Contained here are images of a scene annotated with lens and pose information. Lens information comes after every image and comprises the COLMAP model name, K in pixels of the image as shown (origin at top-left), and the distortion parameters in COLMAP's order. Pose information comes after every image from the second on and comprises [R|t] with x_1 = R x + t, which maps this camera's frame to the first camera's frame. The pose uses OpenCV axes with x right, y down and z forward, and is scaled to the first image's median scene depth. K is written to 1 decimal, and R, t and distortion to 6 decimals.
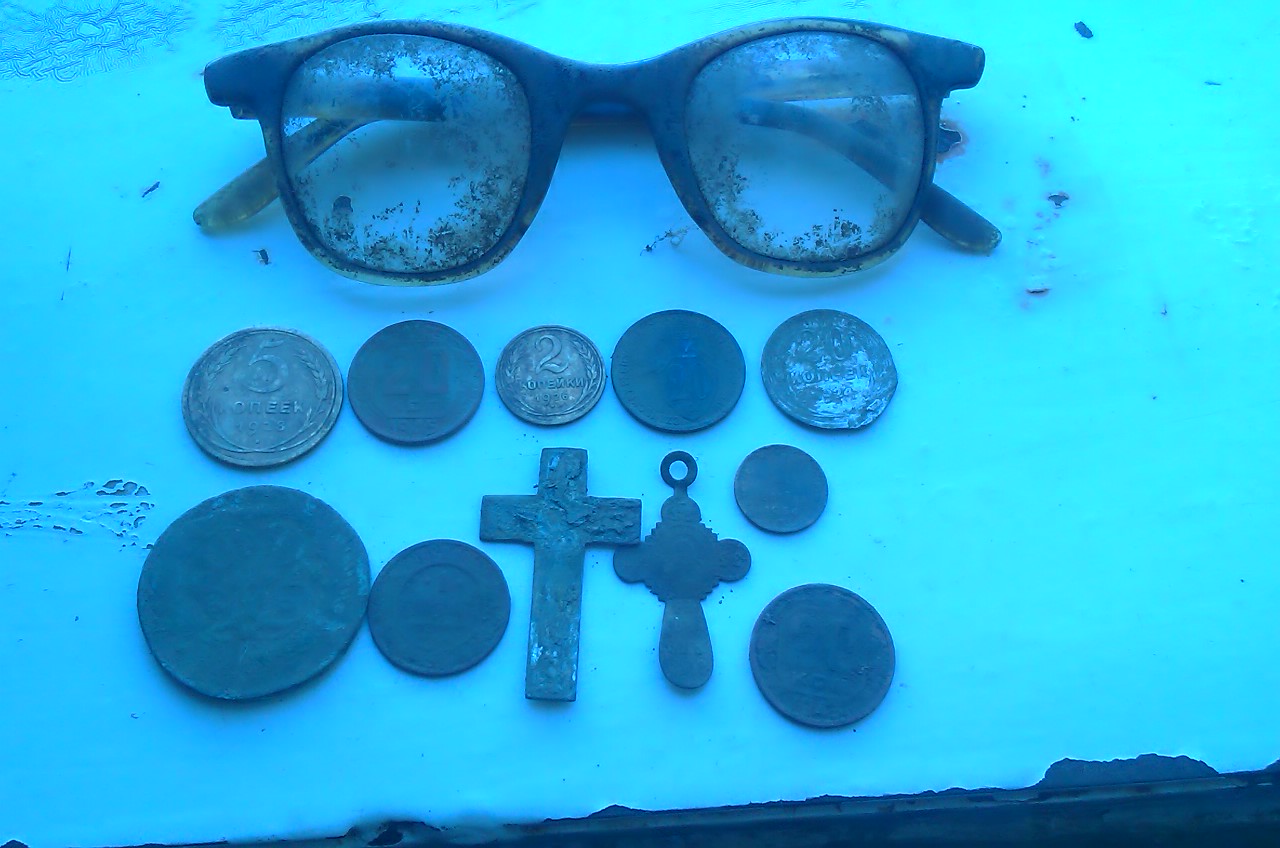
lens RADIAL K [[1427.7, 0, 667.5], [0, 1427.7, 425.2], [0, 0, 1]] dist [0.139106, -0.575688]
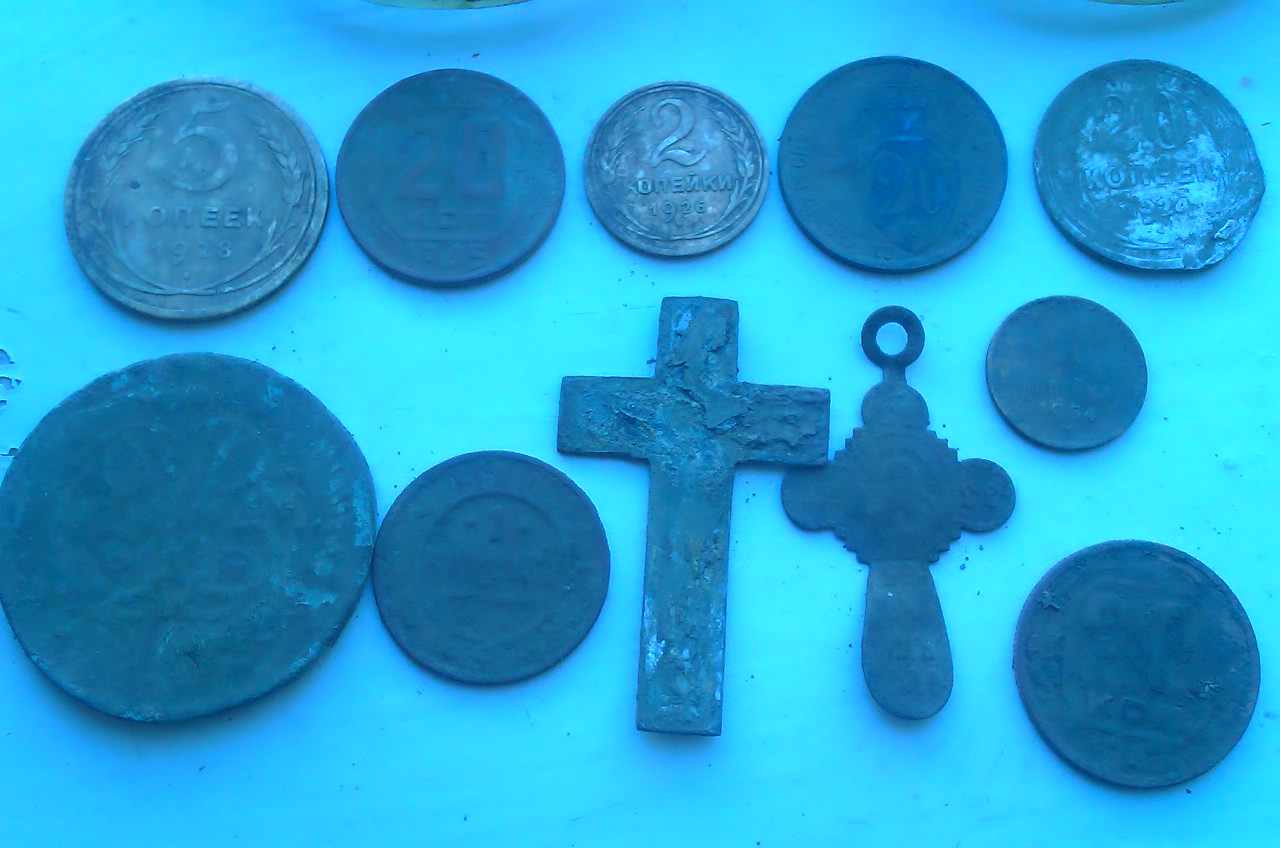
lens RADIAL K [[1427.7, 0, 667.5], [0, 1427.7, 425.2], [0, 0, 1]] dist [0.139106, -0.575688]
pose [[0.999189, 0.022319, -0.033516, -0.065263], [-0.016342, 0.985469, 0.169070, -0.031981], [0.036802, -0.168385, 0.985034, 0.412858]]
